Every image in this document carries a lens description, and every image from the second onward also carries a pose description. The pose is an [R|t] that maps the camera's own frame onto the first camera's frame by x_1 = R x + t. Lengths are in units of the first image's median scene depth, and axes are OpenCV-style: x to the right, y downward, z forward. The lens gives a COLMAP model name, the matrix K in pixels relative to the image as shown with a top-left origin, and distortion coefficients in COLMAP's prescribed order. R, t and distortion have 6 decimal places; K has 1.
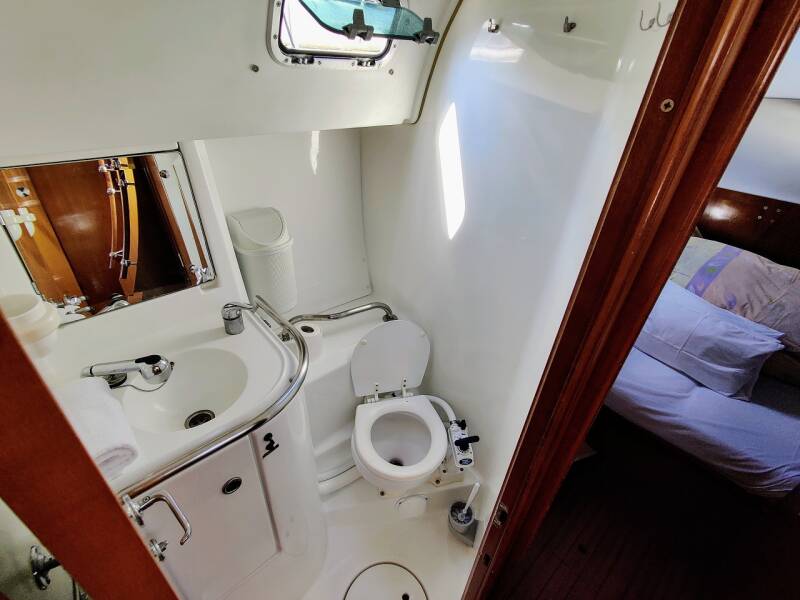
lens RADIAL K [[394.7, 0, 402.6], [0, 394.7, 294.0], [0, 0, 1]] dist [0.000334, 0.001922]
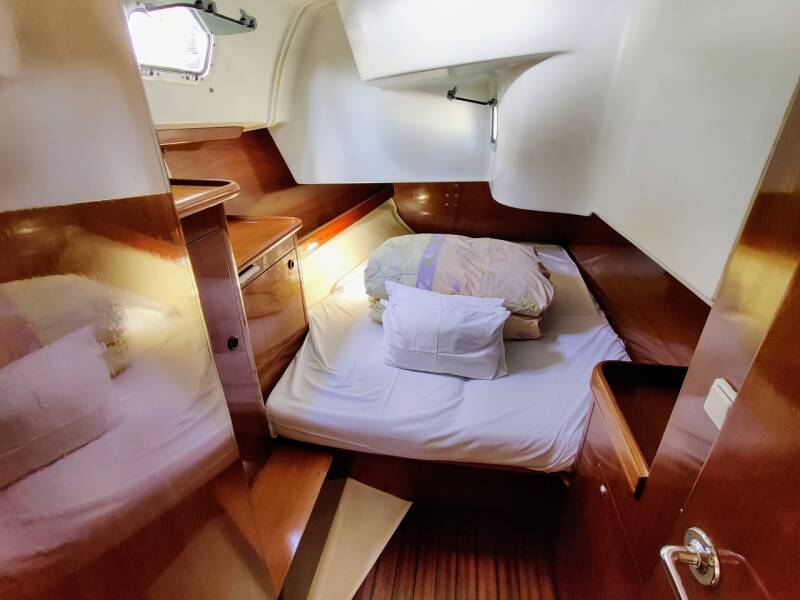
lens RADIAL K [[394.7, 0, 402.6], [0, 394.7, 294.0], [0, 0, 1]] dist [0.000334, 0.001922]
pose [[0.791017, -0.336180, 0.511150, 0.227493], [0.393906, 0.919137, -0.005068, -0.009531], [-0.468113, 0.205354, 0.859476, 0.232264]]
